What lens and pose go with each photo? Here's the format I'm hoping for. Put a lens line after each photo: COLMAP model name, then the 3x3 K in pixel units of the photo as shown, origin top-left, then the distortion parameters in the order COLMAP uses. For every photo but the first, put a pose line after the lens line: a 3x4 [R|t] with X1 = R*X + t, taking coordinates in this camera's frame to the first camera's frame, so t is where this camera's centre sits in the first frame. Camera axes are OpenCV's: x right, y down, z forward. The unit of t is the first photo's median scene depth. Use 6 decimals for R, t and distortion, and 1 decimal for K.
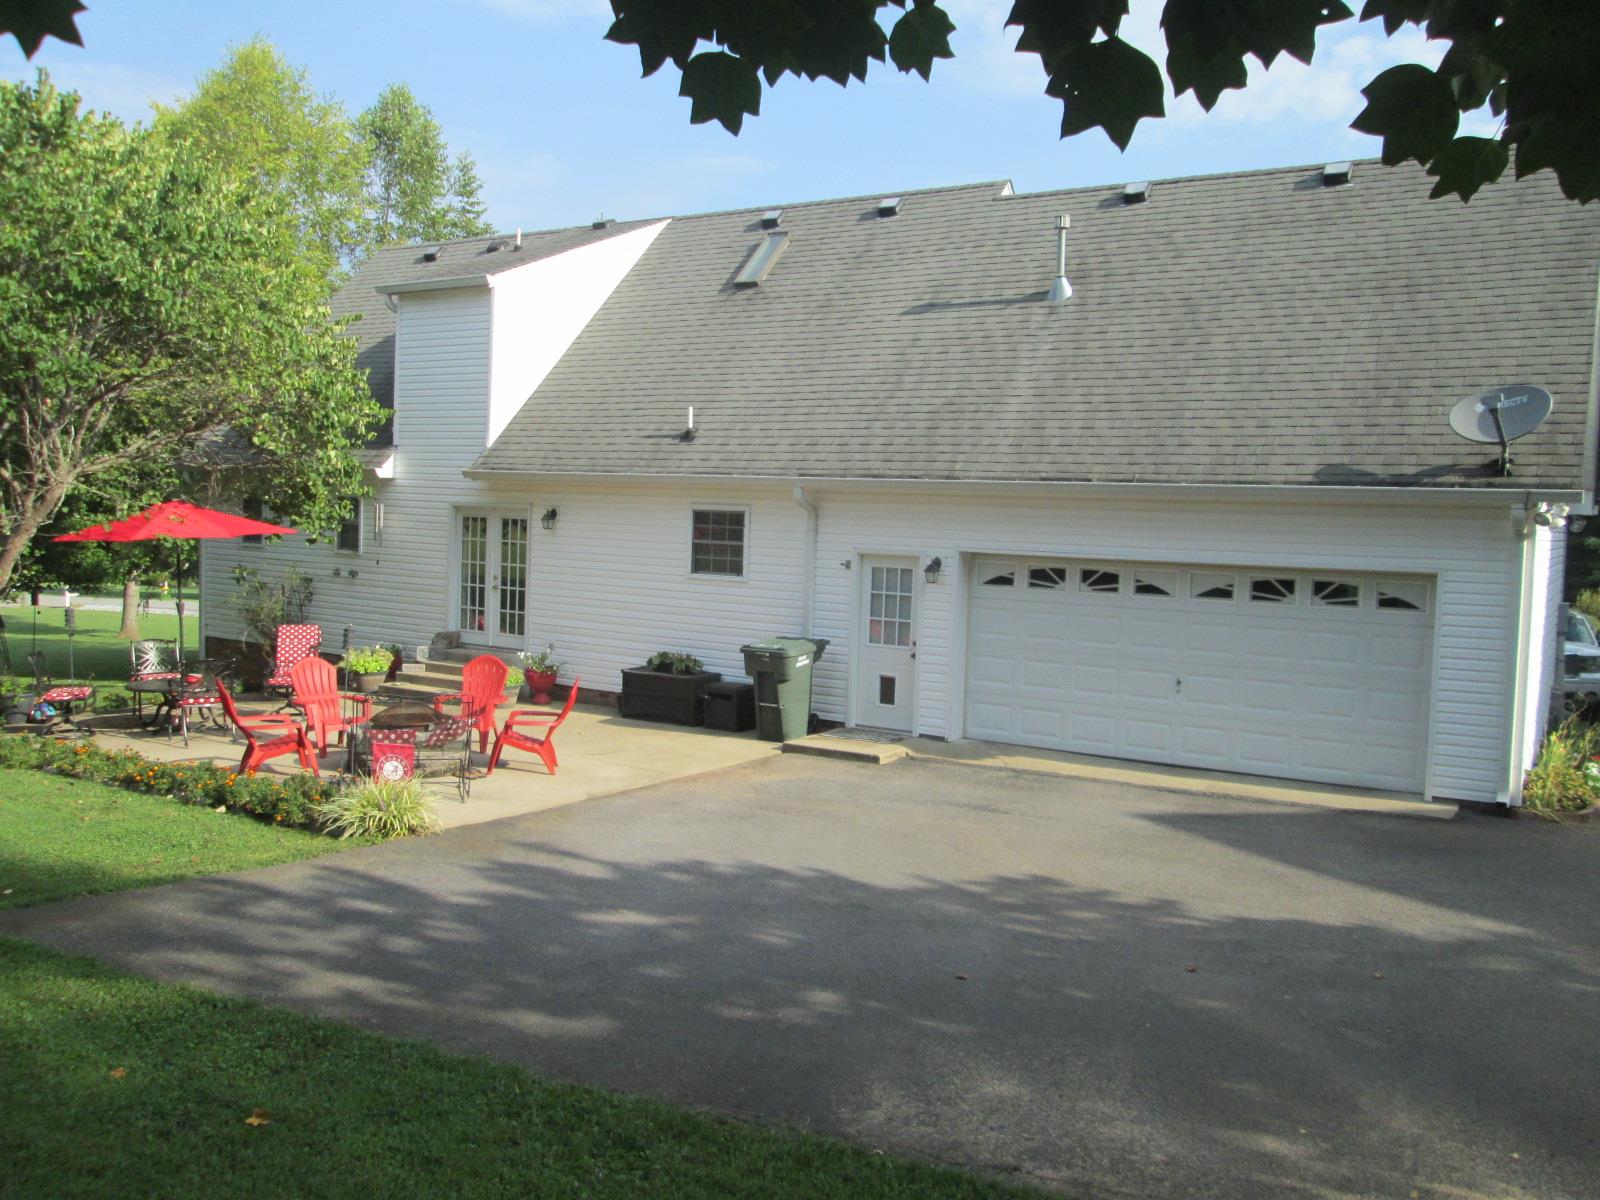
lens RADIAL K [[1325.9, 0, 801.6], [0, 1325.9, 602.7], [0, 0, 1]] dist [-0.052735, 0.027850]
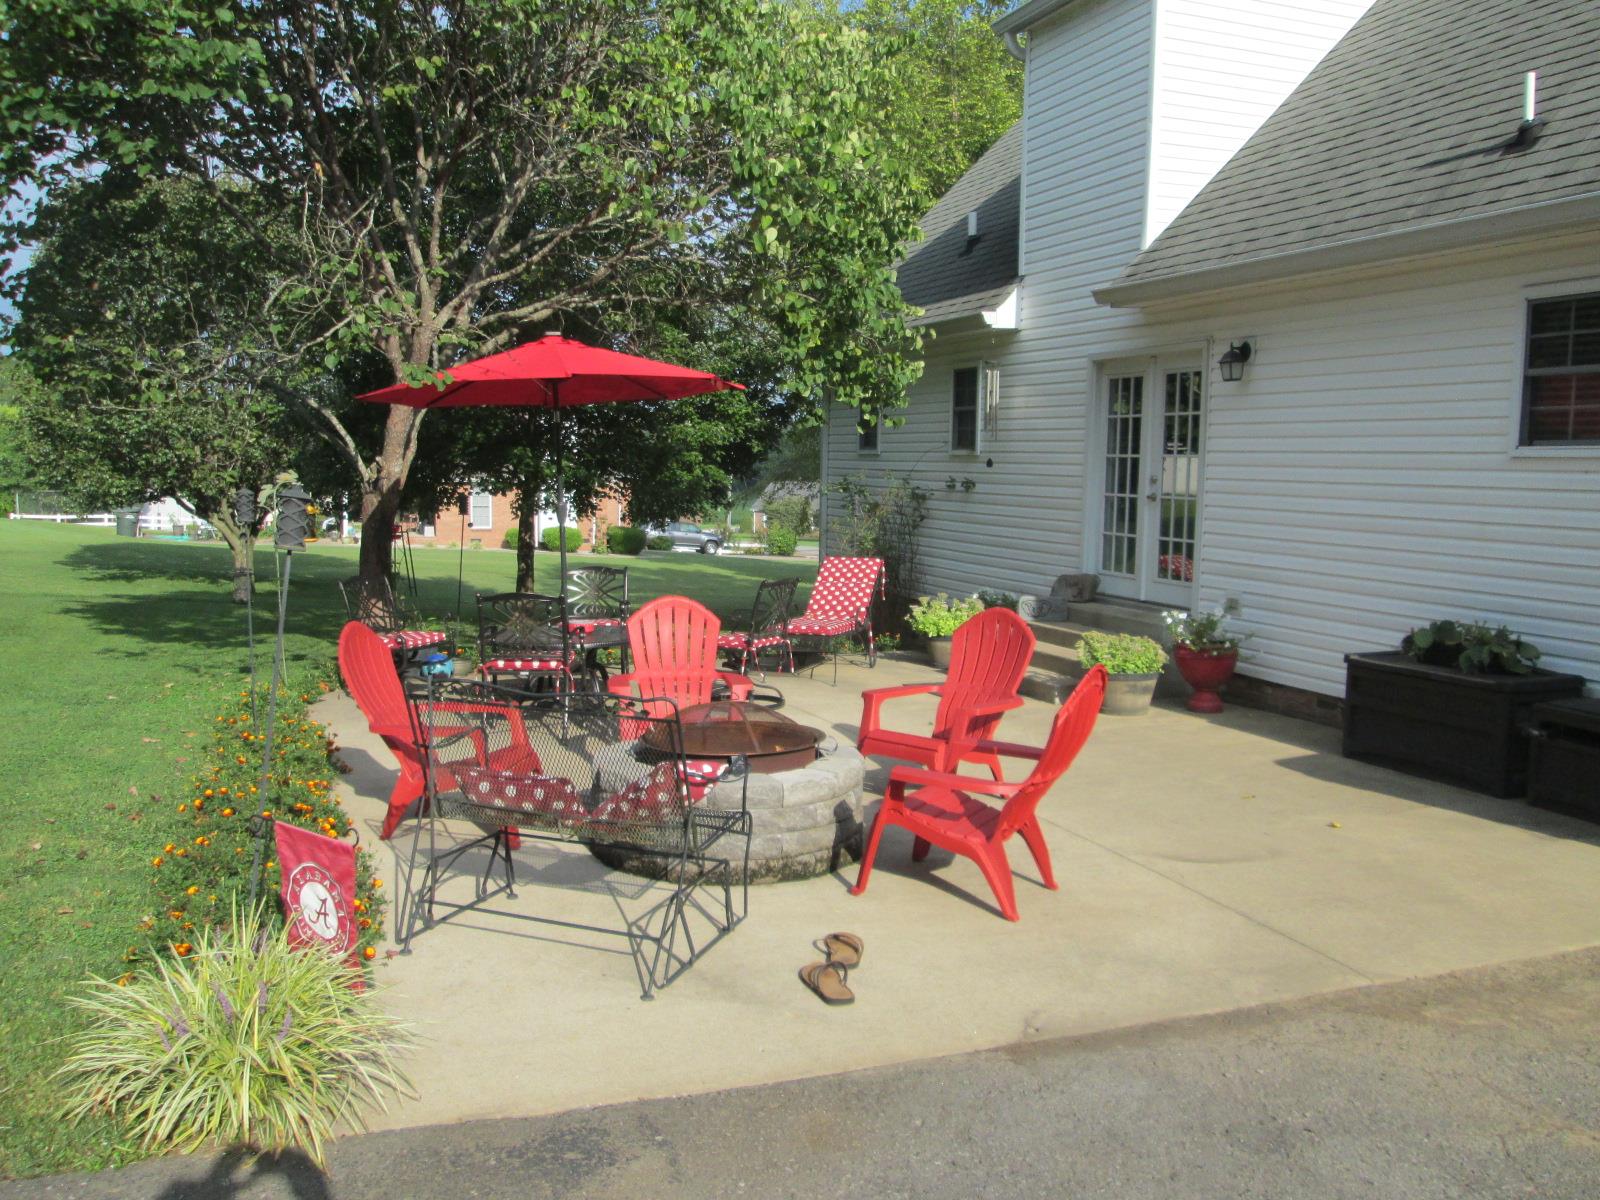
lens RADIAL K [[1325.9, 0, 793.1], [0, 1325.9, 604.2], [0, 0, 1]] dist [-0.052735, 0.027850]
pose [[0.794449, 0.038054, -0.606137, -0.008957], [-0.024318, 0.999228, 0.030860, 0.021773], [0.606843, -0.009777, 0.794761, 0.481773]]
